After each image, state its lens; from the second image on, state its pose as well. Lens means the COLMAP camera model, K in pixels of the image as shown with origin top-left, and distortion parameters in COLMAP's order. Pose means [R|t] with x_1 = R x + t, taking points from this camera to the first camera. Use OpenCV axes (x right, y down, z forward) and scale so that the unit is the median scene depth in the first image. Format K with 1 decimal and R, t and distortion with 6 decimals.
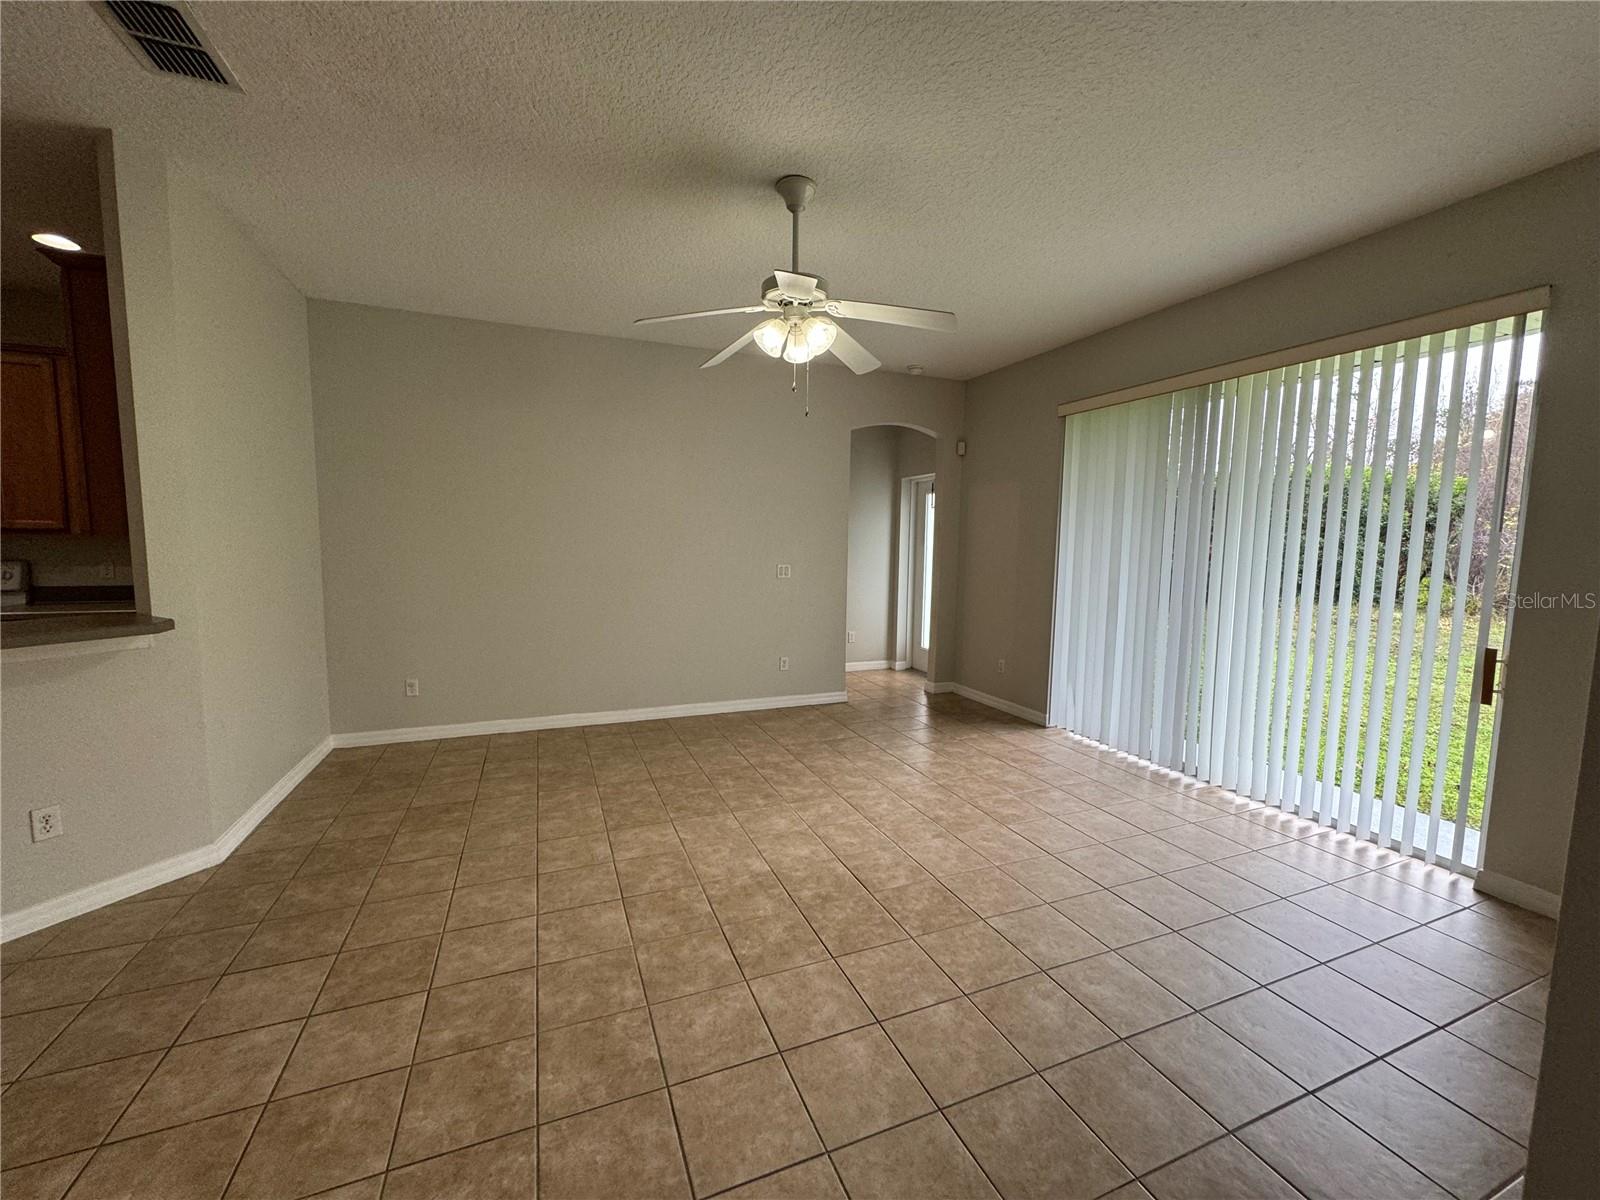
lens RADIAL K [[638.4, 0, 795.7], [0, 638.4, 599.6], [0, 0, 1]] dist [-0.001485, 0.000415]
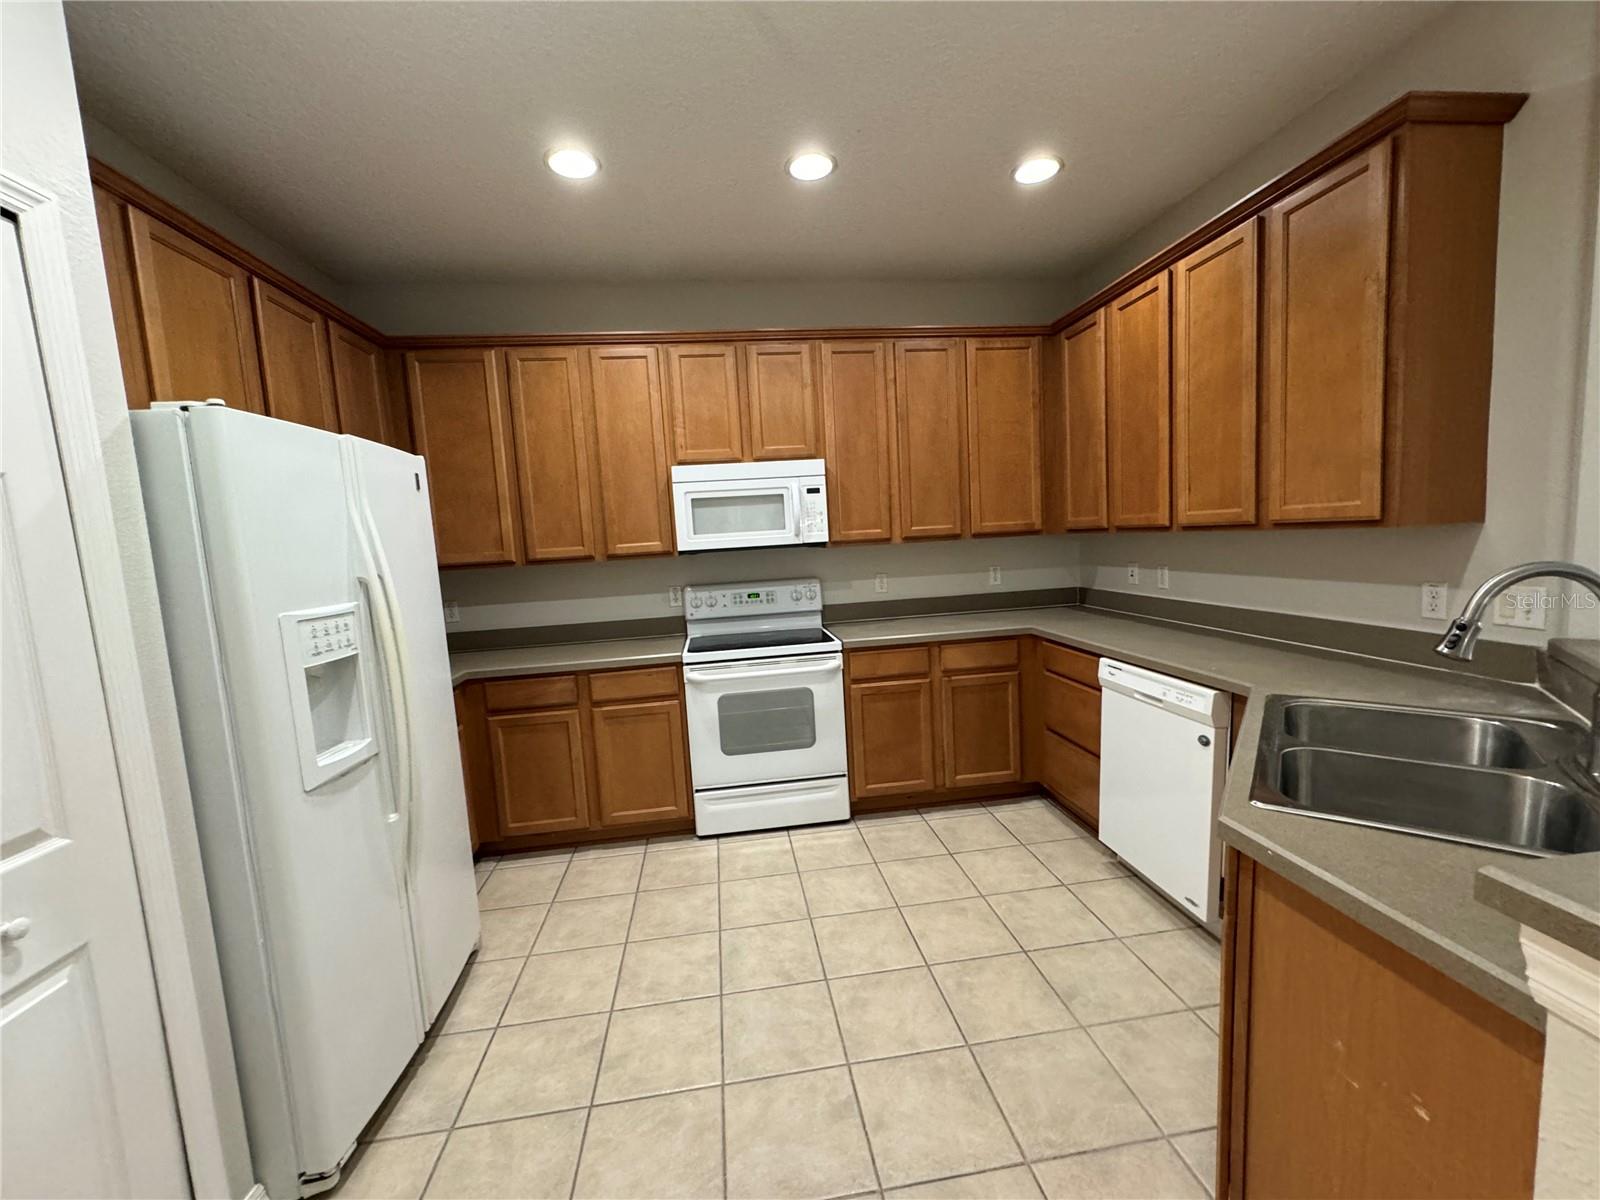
lens RADIAL K [[638.4, 0, 795.7], [0, 638.4, 598.8], [0, 0, 1]] dist [-0.001485, 0.000415]
pose [[0.966228, -0.043813, -0.253938, -1.277571], [0.047014, 0.998873, 0.006547, -0.047826], [0.253365, -0.018265, 0.967198, 0.144097]]
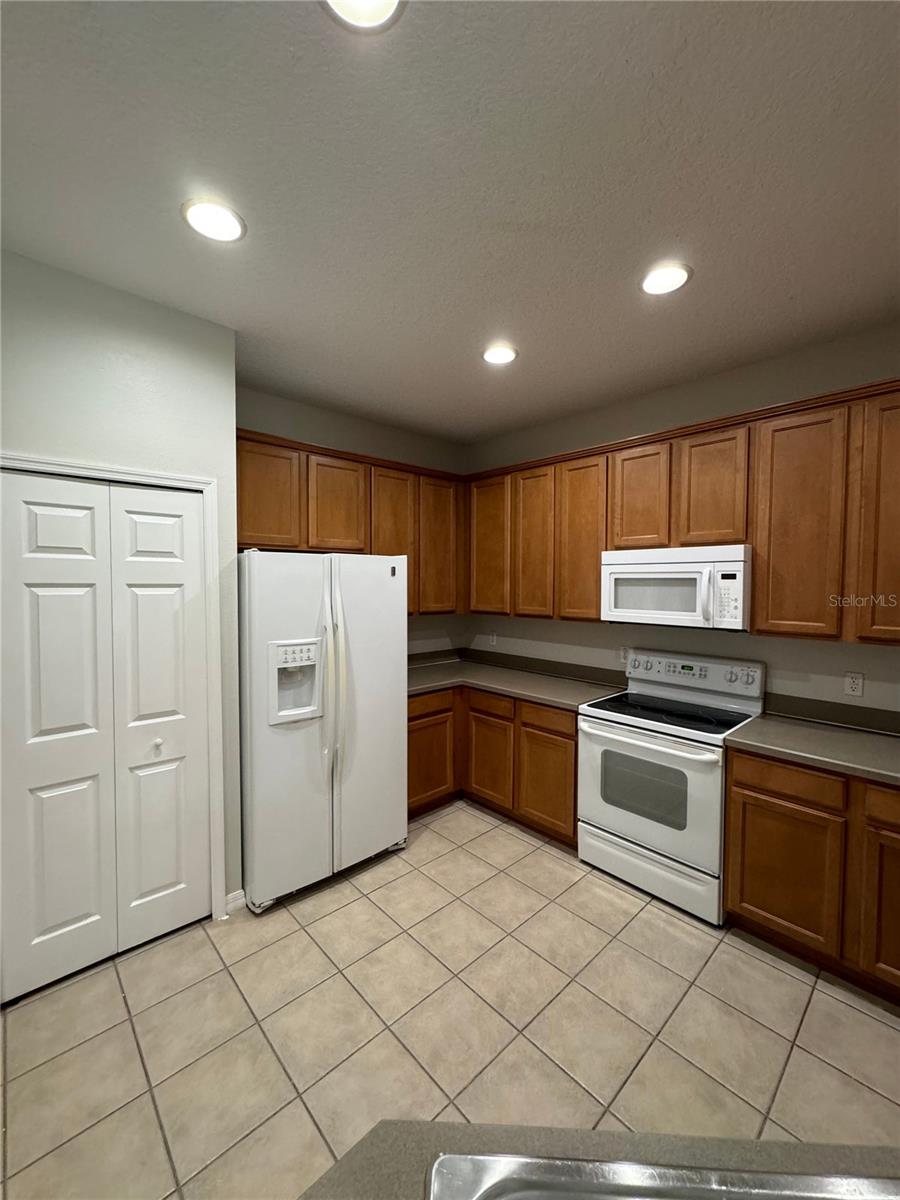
lens RADIAL K [[478.8, 0, 451.5], [0, 478.8, 597.2], [0, 0, 1]] dist [-0.001485, 0.000415]
pose [[0.360470, 0.021542, -0.932522, -0.961151], [-0.085862, 0.996255, -0.010176, -0.134056], [0.928810, 0.083736, 0.360970, 0.465282]]
